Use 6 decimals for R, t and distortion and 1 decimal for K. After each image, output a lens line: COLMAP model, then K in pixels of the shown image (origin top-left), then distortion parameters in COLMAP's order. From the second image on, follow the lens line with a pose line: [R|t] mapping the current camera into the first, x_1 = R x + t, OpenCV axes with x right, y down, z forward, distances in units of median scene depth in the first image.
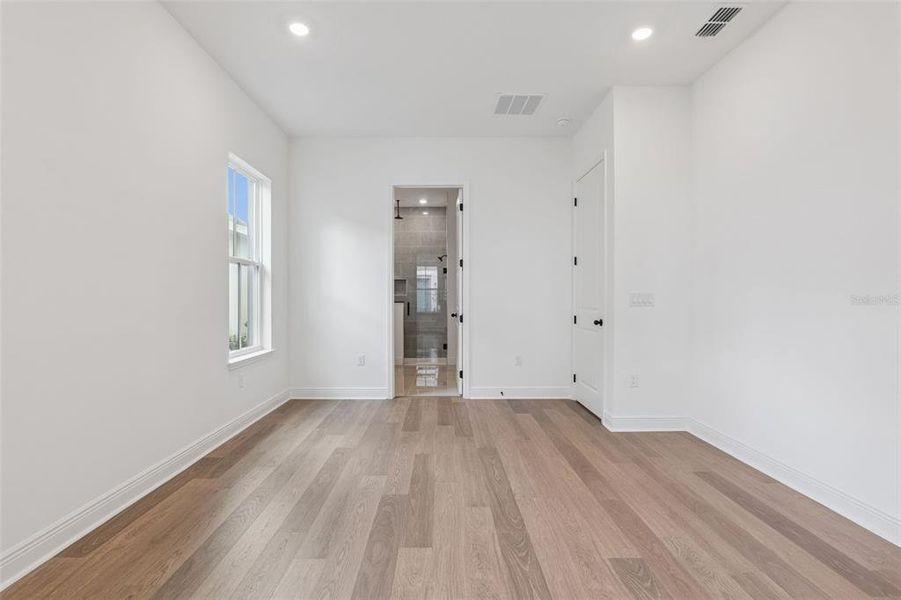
lens RADIAL K [[422.0, 0, 454.5], [0, 422.0, 299.8], [0, 0, 1]] dist [-0.015105, 0.001022]
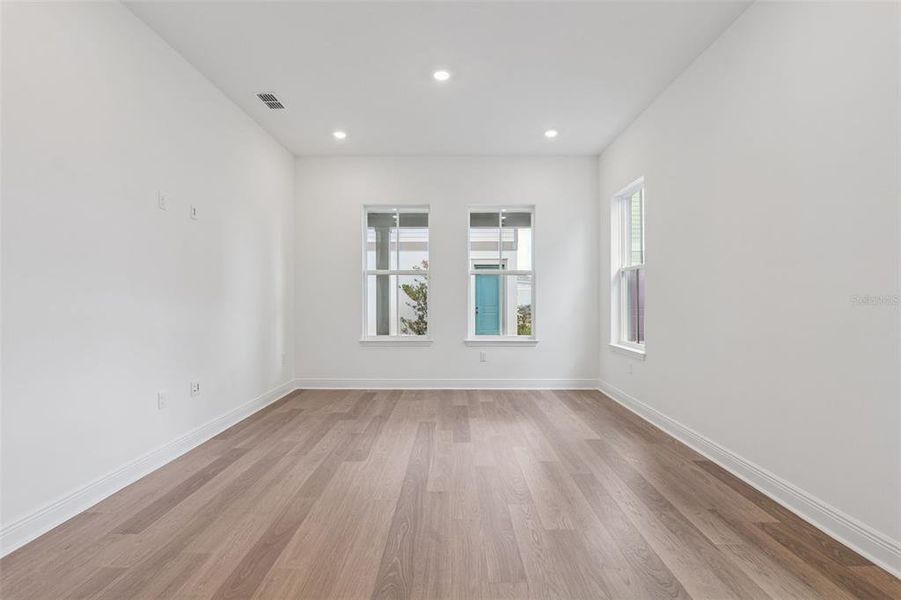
lens RADIAL K [[422.0, 0, 454.5], [0, 422.0, 299.8], [0, 0, 1]] dist [-0.015105, 0.001022]
pose [[-0.999577, 0.000744, 0.029063, -0.019160], [0.000877, 0.999989, 0.004554, -0.007065], [-0.029059, 0.004577, -0.999567, 1.995510]]
